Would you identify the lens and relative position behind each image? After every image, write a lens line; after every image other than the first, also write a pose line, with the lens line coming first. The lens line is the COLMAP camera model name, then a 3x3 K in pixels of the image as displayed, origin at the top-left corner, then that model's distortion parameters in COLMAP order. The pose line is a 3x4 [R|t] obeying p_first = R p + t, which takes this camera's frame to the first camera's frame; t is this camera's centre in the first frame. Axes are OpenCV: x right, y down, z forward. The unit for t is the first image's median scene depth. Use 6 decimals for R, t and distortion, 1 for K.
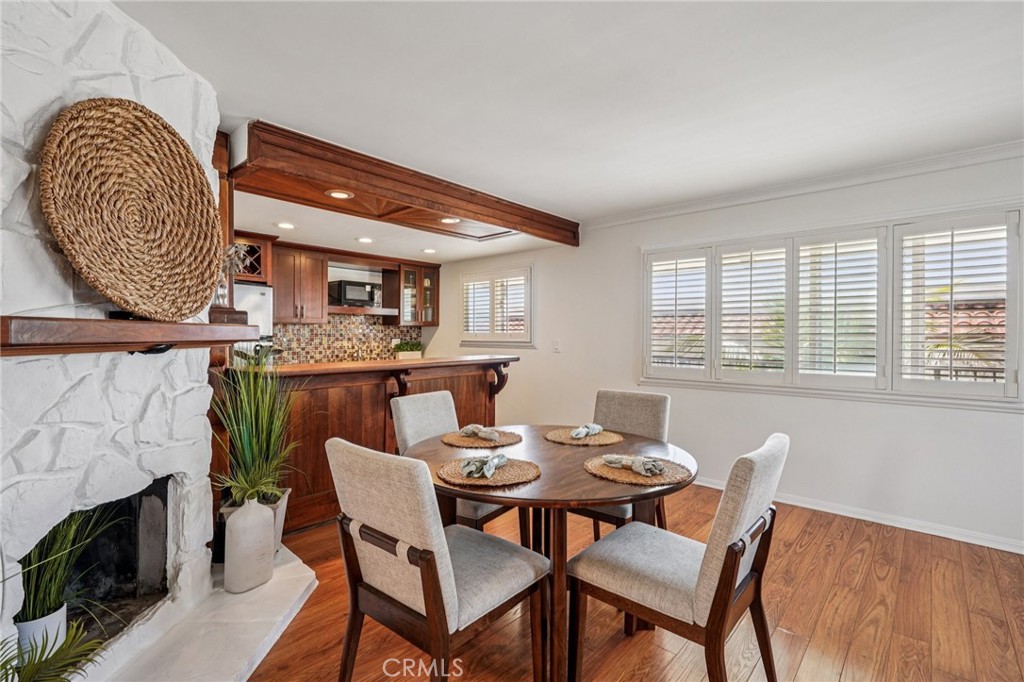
lens RADIAL K [[467.1, 0, 512.8], [0, 467.1, 337.6], [0, 0, 1]] dist [-0.005517, -0.000002]
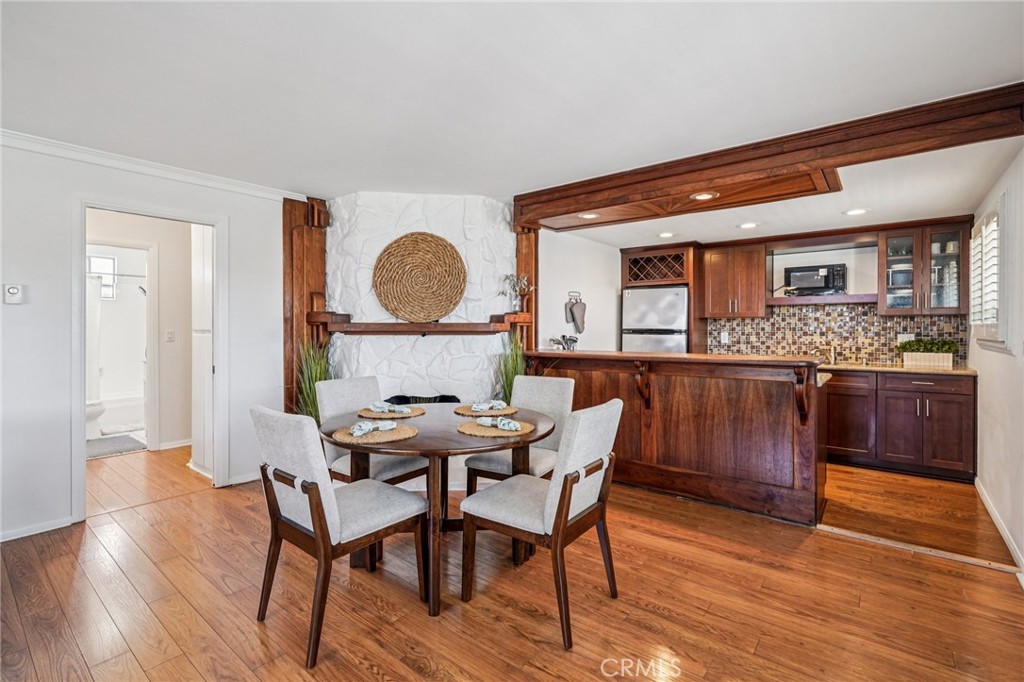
lens RADIAL K [[467.0, 0, 511.5], [0, 467.0, 332.2], [0, 0, 1]] dist [-0.006955, 0.000702]
pose [[0.054489, 0.004314, -0.998505, 0.478456], [-0.005688, 0.999976, 0.004010, 0.000438], [0.998498, 0.005461, 0.054513, 0.402780]]
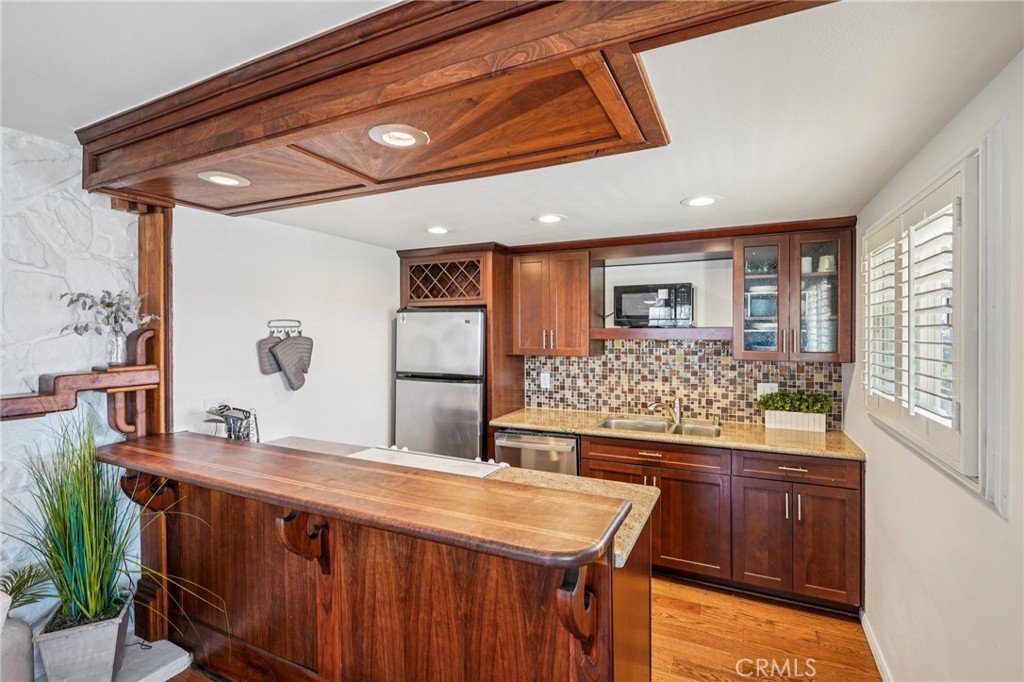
lens RADIAL K [[468.0, 0, 512.3], [0, 468.0, 335.0], [0, 0, 1]] dist [-0.005842, 0.000287]
pose [[0.275284, 0.003875, -0.961355, 0.182600], [-0.002342, 0.999992, 0.003360, -0.057180], [0.961360, 0.001326, 0.275291, 0.663980]]
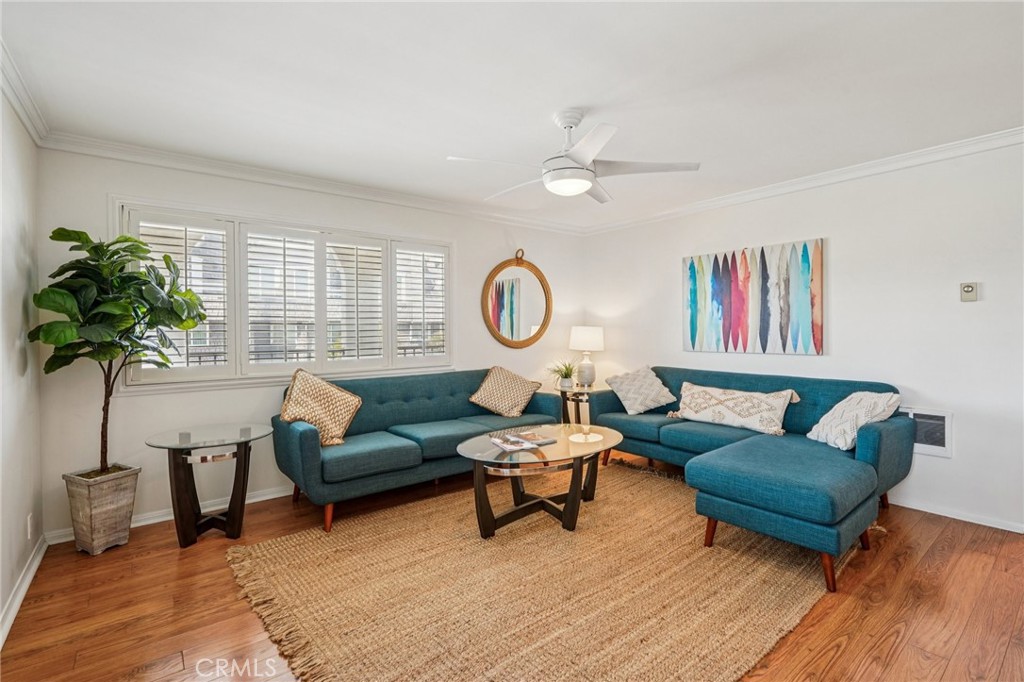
lens RADIAL K [[470.4, 0, 512.5], [0, 470.4, 332.3], [0, 0, 1]] dist [-0.005738, 0.000064]
pose [[-0.985485, 0.002714, 0.169742, 0.376319], [0.005623, 0.999845, 0.016663, -0.001463], [-0.169671, 0.017375, -0.985348, 0.511768]]
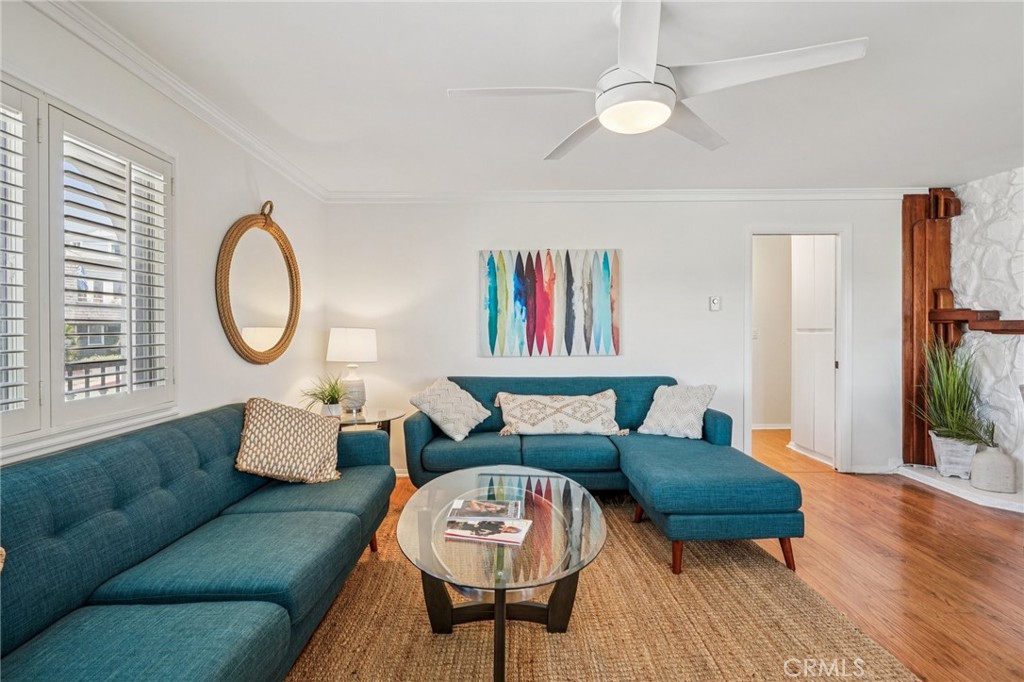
lens RADIAL K [[468.0, 0, 512.3], [0, 468.0, 335.0], [0, 0, 1]] dist [-0.005842, 0.000287]
pose [[-0.743846, 0.008712, -0.668295, 0.660335], [-0.001927, 0.999883, 0.015180, 0.001928], [0.668349, 0.012579, -0.743742, 0.221883]]
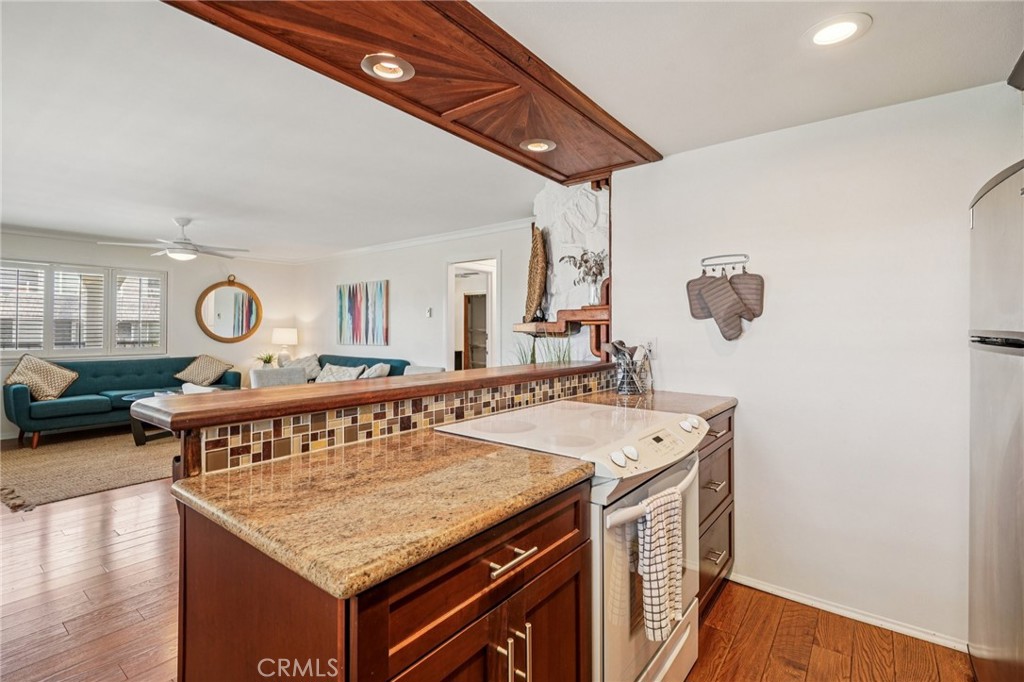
lens RADIAL K [[475.1, 0, 509.5], [0, 475.1, 321.4], [0, 0, 1]] dist [-0.001456, -0.000254]
pose [[-0.997256, -0.005175, -0.073845, -0.148845], [-0.004496, 0.999946, -0.009350, -0.006065], [0.073889, -0.008992, -0.997226, 0.985183]]
